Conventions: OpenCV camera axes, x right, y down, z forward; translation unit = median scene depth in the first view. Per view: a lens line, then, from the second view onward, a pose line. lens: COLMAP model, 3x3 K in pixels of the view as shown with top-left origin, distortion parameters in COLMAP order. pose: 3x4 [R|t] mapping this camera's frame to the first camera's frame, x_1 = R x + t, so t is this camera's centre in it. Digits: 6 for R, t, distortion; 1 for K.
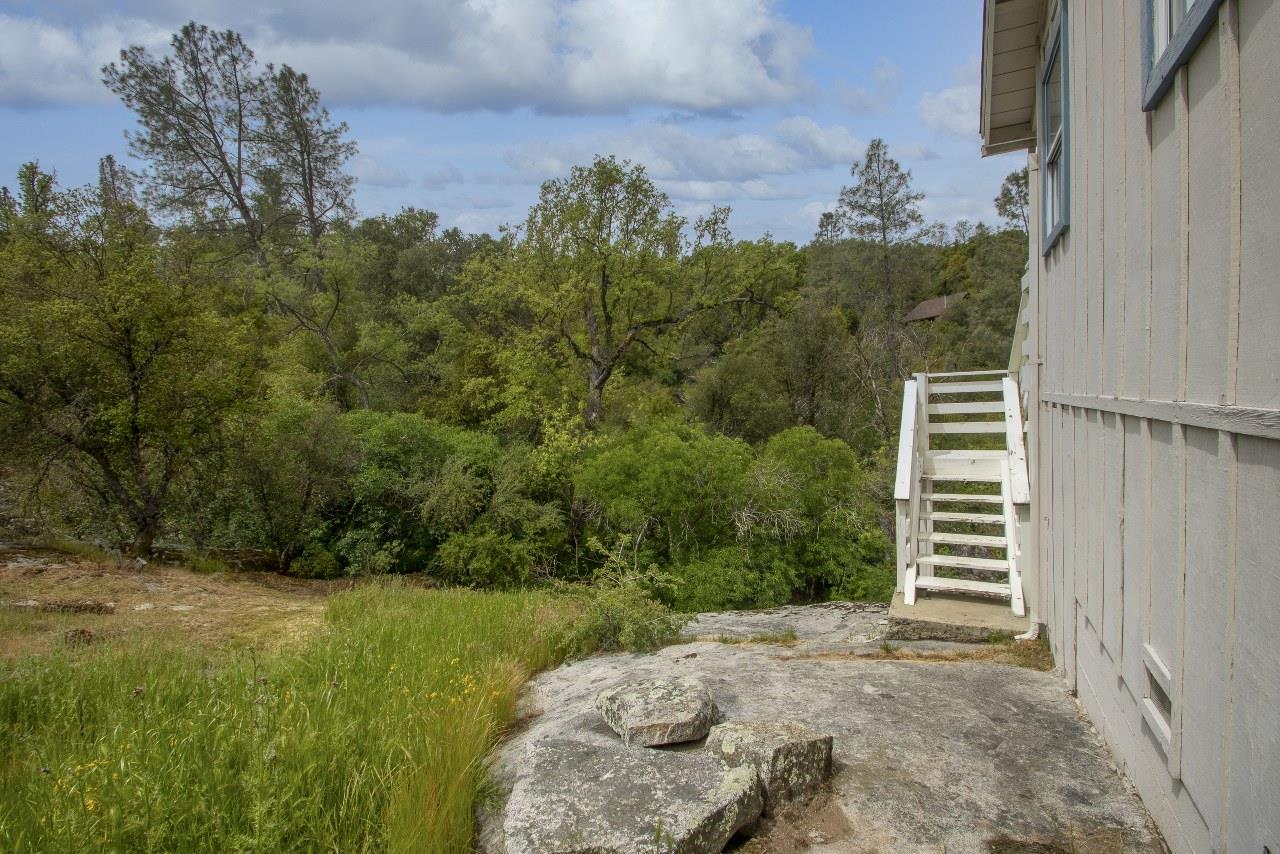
lens RADIAL K [[596.7, 0, 639.7], [0, 596.7, 422.4], [0, 0, 1]] dist [-0.000733, -0.003078]
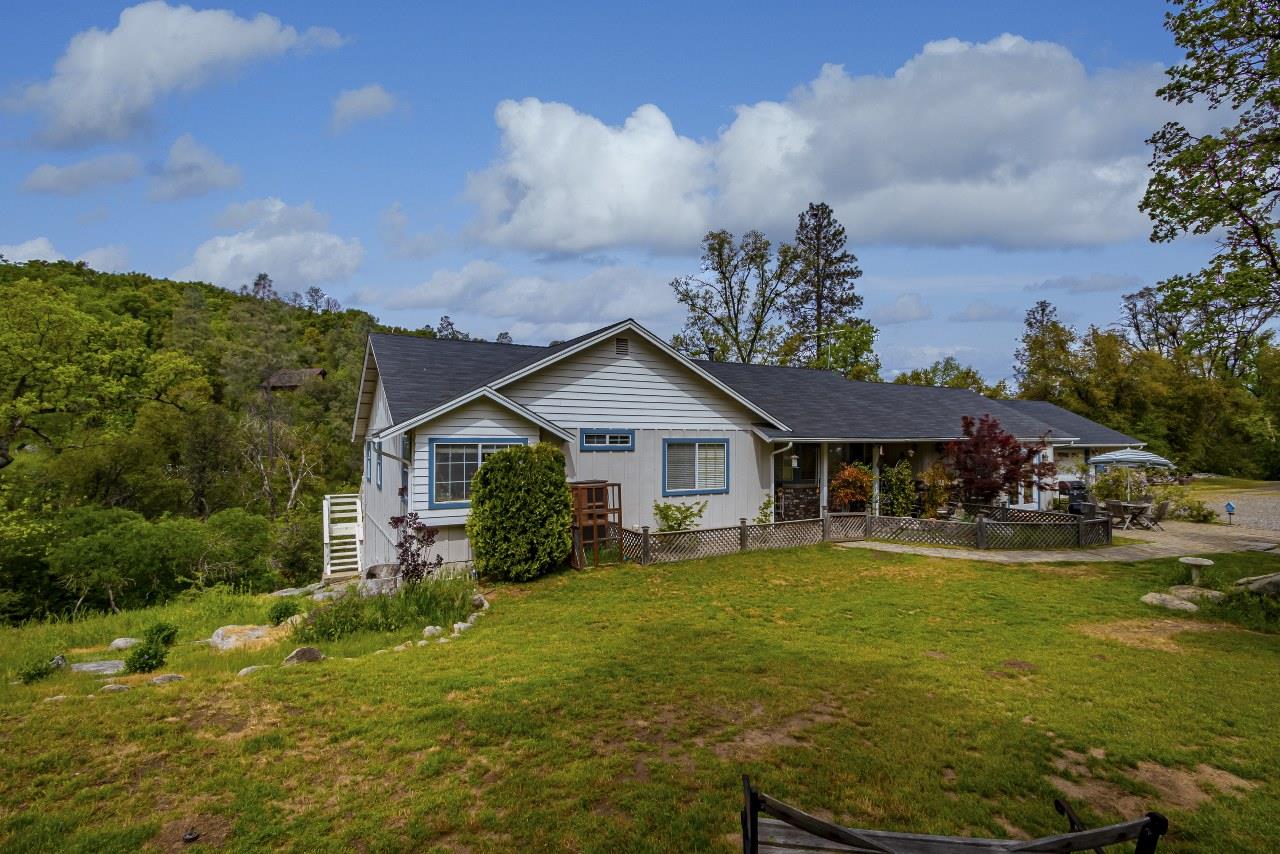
lens RADIAL K [[596.7, 0, 634.5], [0, 596.7, 429.6], [0, 0, 1]] dist [-0.000733, -0.003078]
pose [[0.542097, 0.050389, 0.838804, -1.082833], [0.006017, 0.997942, -0.063838, -0.207162], [-0.840295, 0.039654, 0.540678, -1.678300]]
